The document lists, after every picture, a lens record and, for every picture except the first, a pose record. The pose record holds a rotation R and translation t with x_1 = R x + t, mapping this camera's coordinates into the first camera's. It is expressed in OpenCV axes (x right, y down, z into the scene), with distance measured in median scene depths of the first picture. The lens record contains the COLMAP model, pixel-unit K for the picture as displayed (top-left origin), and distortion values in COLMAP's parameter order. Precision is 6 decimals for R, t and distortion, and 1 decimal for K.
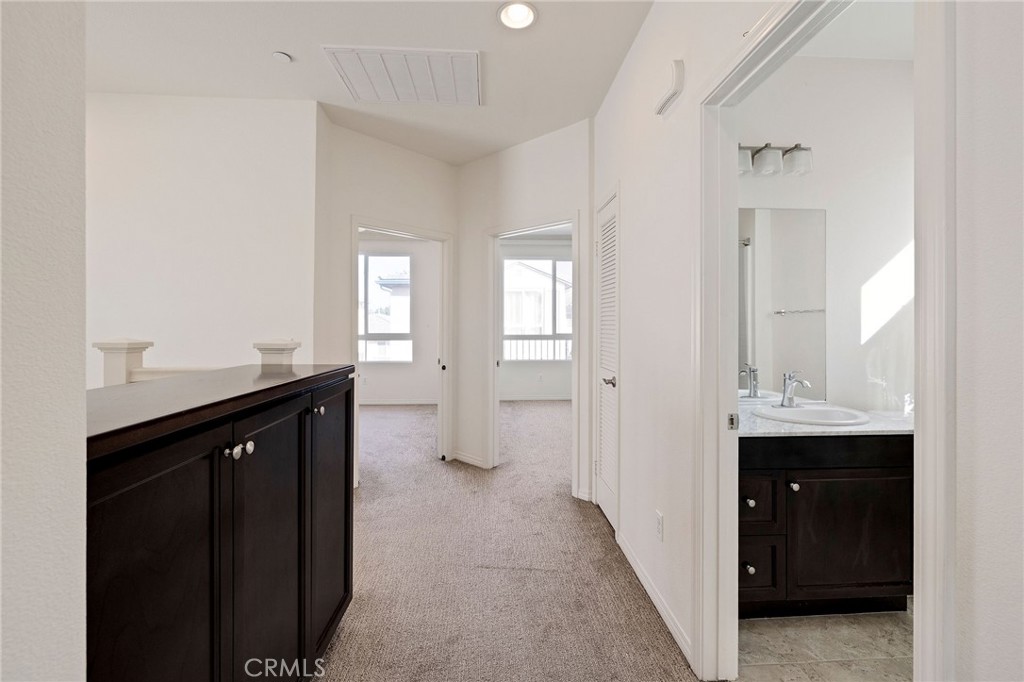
lens RADIAL K [[434.6, 0, 512.7], [0, 434.6, 324.2], [0, 0, 1]] dist [-0.004677, -0.001141]
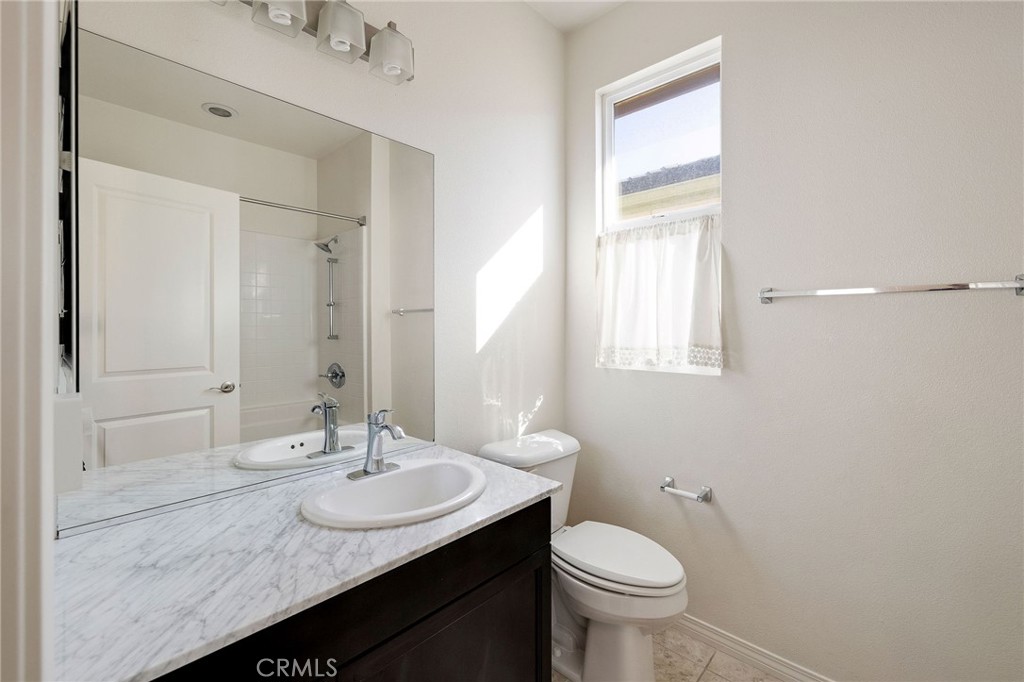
lens RADIAL K [[434.6, 0, 512.6], [0, 434.6, 334.9], [0, 0, 1]] dist [-0.004677, -0.001141]
pose [[0.726598, -0.014017, 0.686920, 0.341306], [-0.002540, 0.999730, 0.023087, -0.004581], [-0.687058, -0.018519, 0.726366, 0.419203]]
